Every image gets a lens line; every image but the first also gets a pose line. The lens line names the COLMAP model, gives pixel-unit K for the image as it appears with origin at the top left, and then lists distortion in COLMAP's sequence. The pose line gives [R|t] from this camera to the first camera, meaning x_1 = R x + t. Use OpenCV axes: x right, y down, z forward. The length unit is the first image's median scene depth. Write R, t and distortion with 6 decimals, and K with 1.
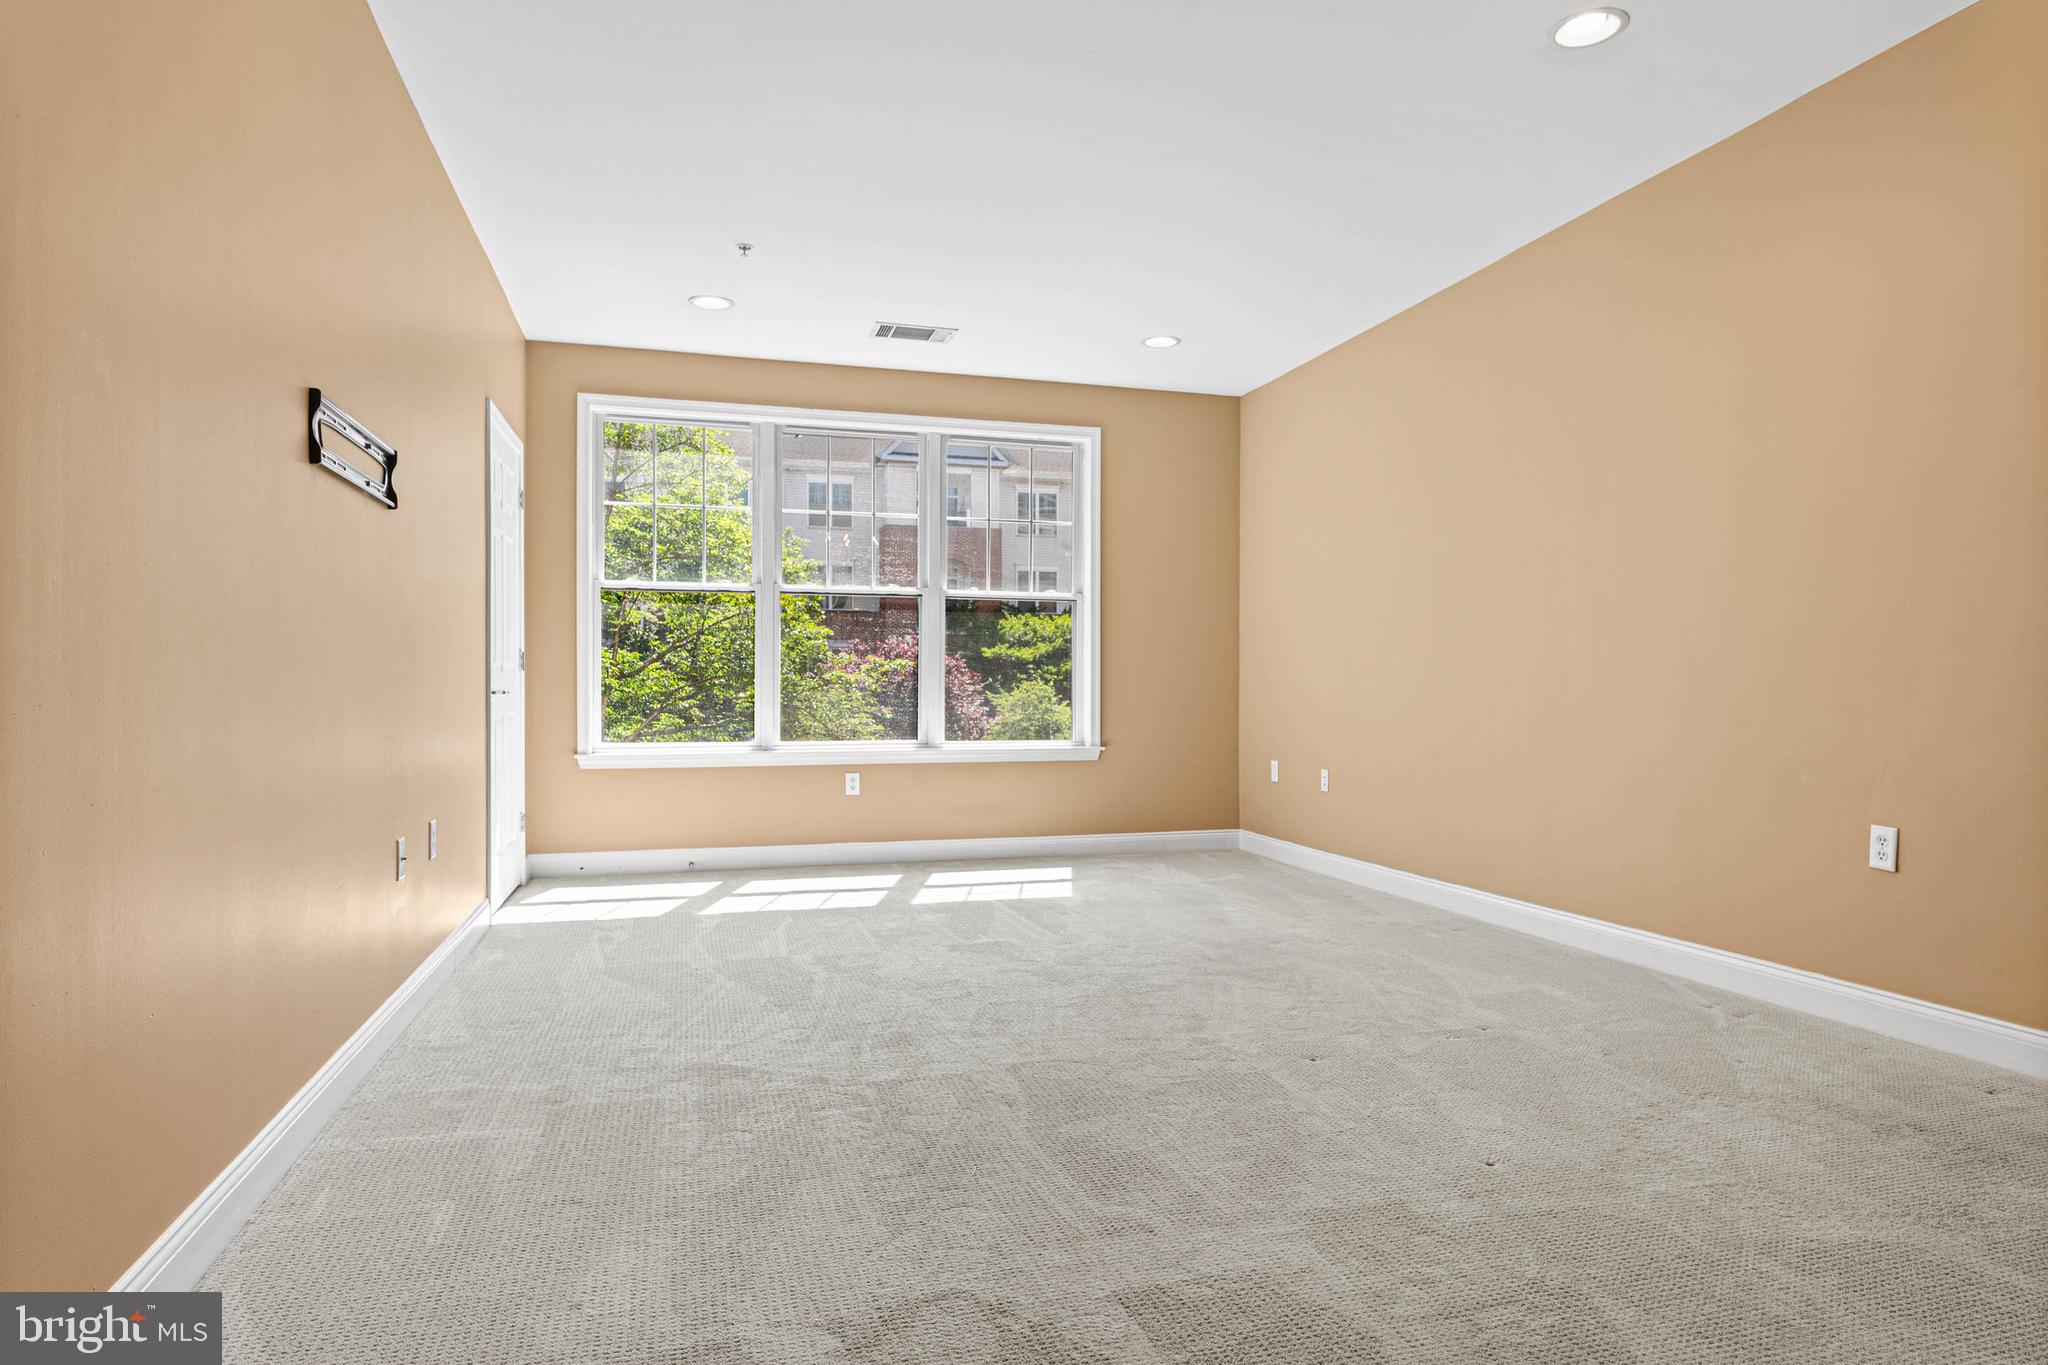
lens RADIAL K [[1181.6, 0, 1024.0], [0, 1181.6, 682.5], [0, 0, 1]] dist [-0.003193, -0.000768]
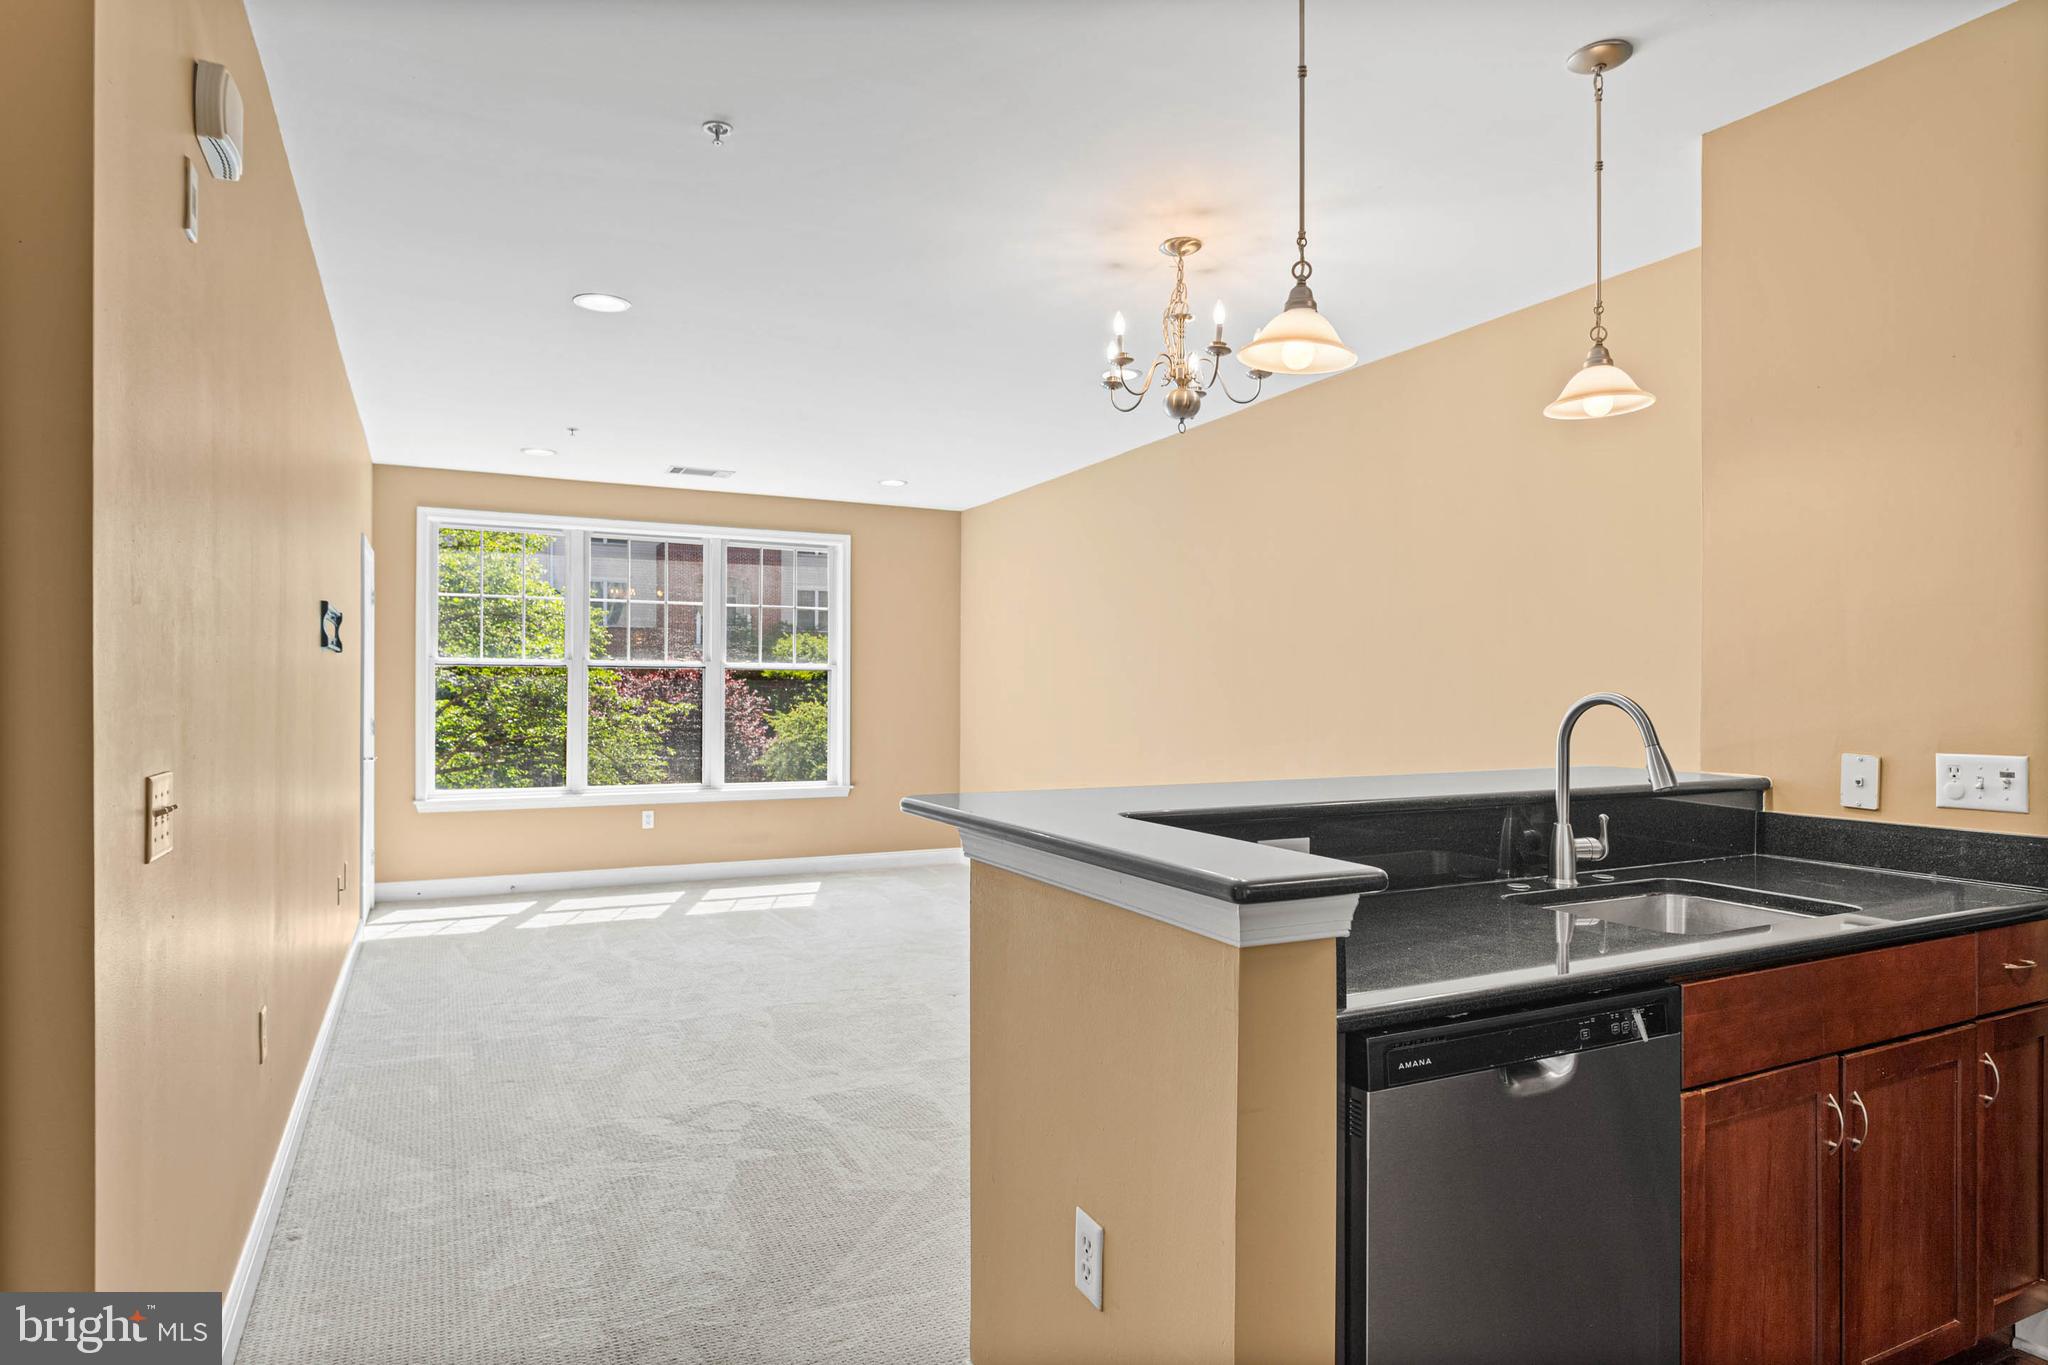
lens RADIAL K [[1181.7, 0, 1027.8], [0, 1181.7, 677.5], [0, 0, 1]] dist [0.002244, -0.001886]
pose [[0.982774, 0.003055, 0.184785, 0.019225], [-0.000775, 0.999923, -0.012408, -0.051164], [-0.184809, 0.012051, 0.982701, -0.316695]]
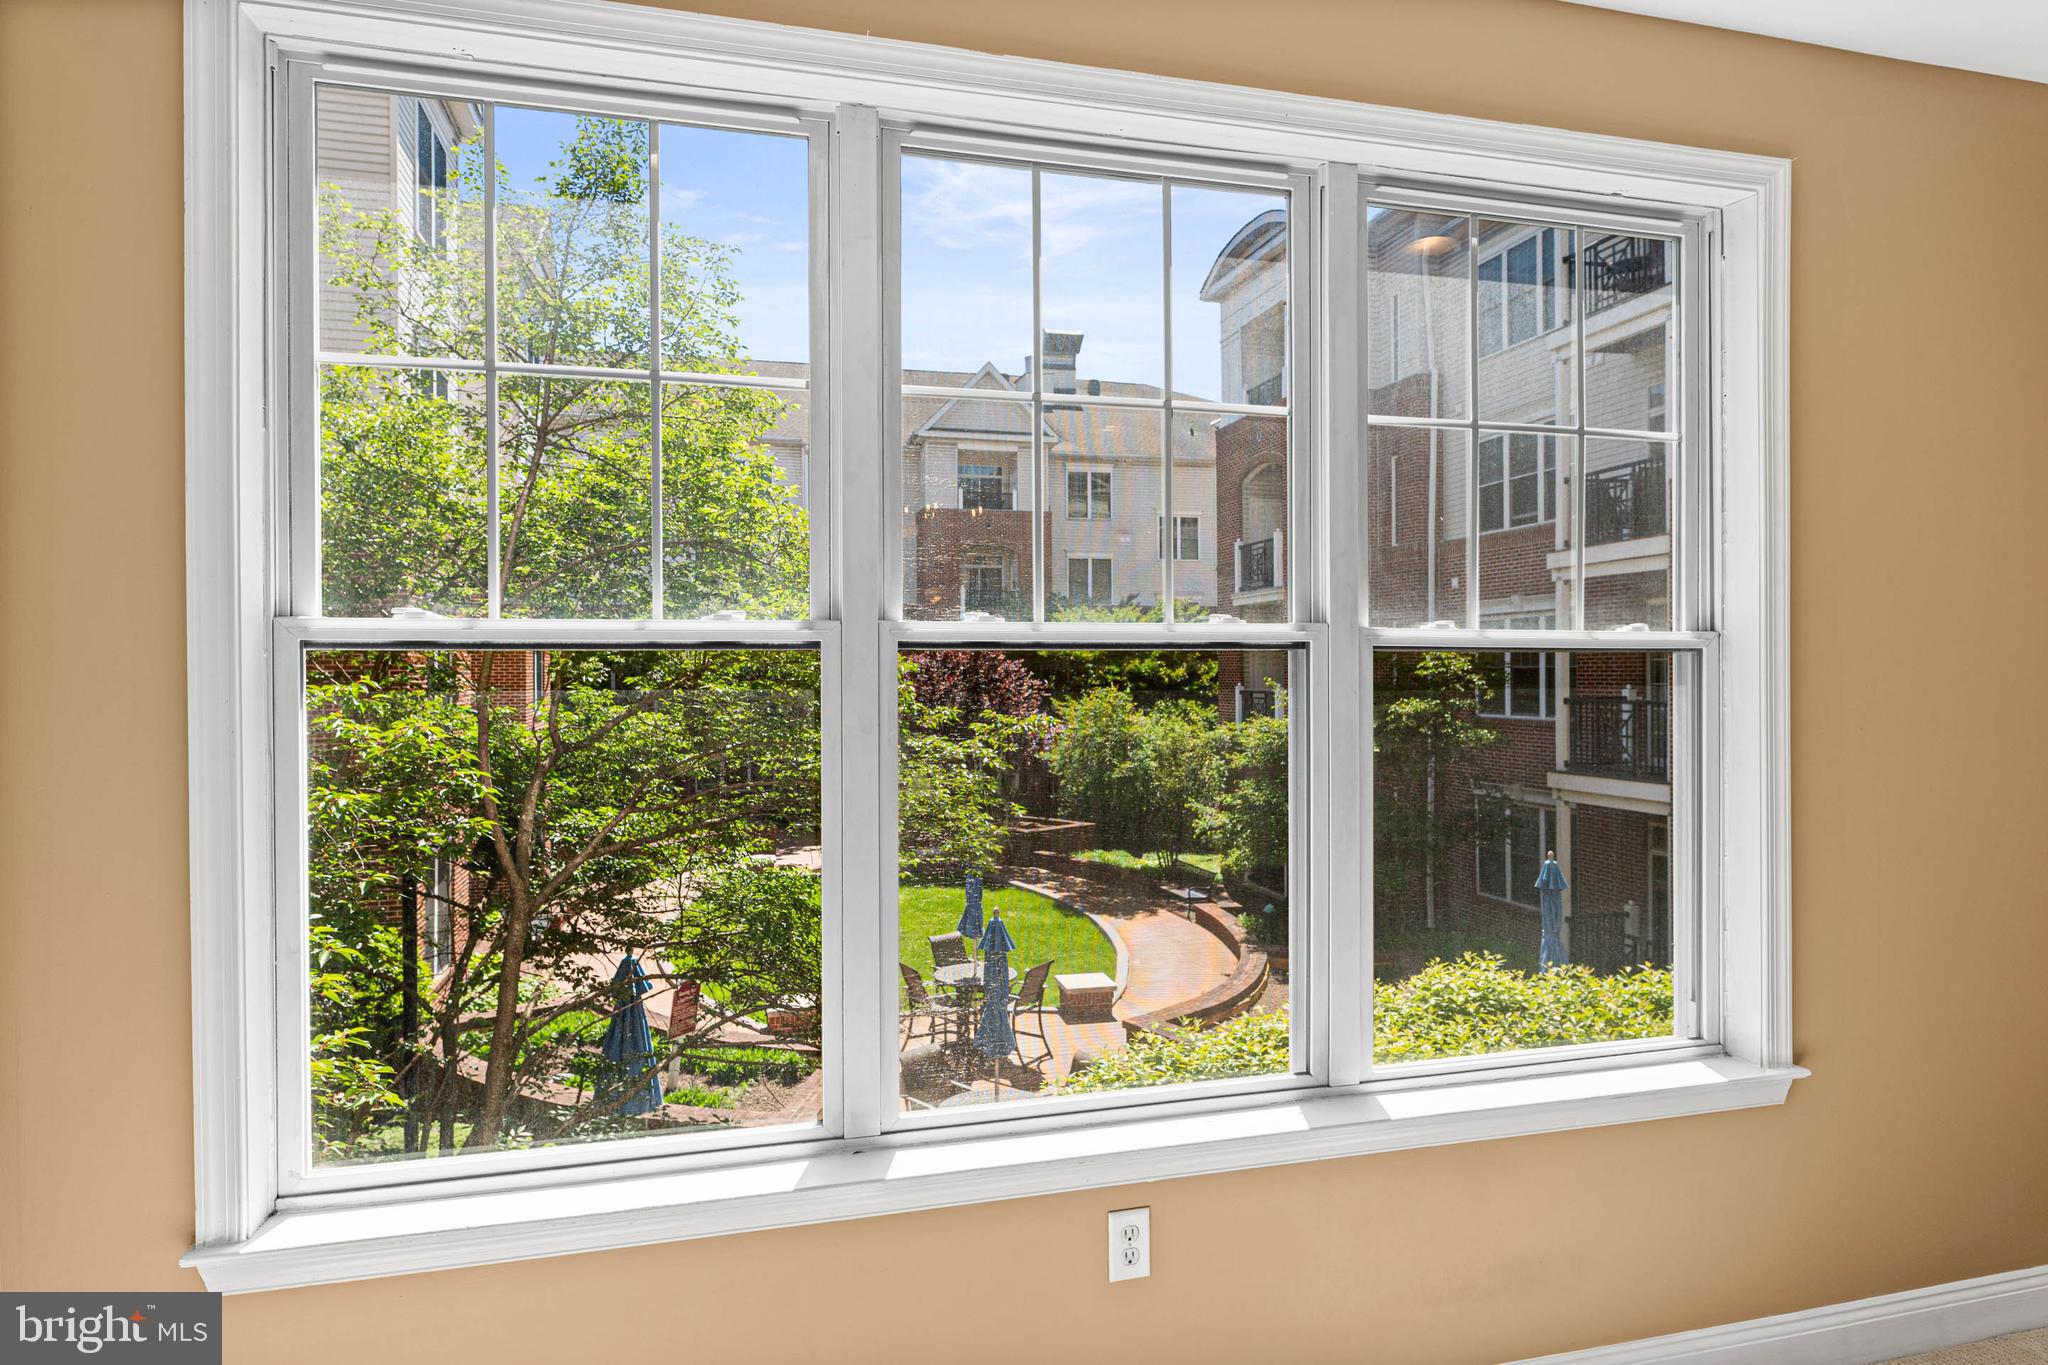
lens RADIAL K [[1181.7, 0, 1027.8], [0, 1181.7, 677.5], [0, 0, 1]] dist [0.002244, -0.001886]
pose [[0.999839, -0.007239, -0.016431, -0.170597], [0.007352, 0.999949, 0.006856, -0.071844], [0.016380, -0.006976, 0.999842, 0.700175]]
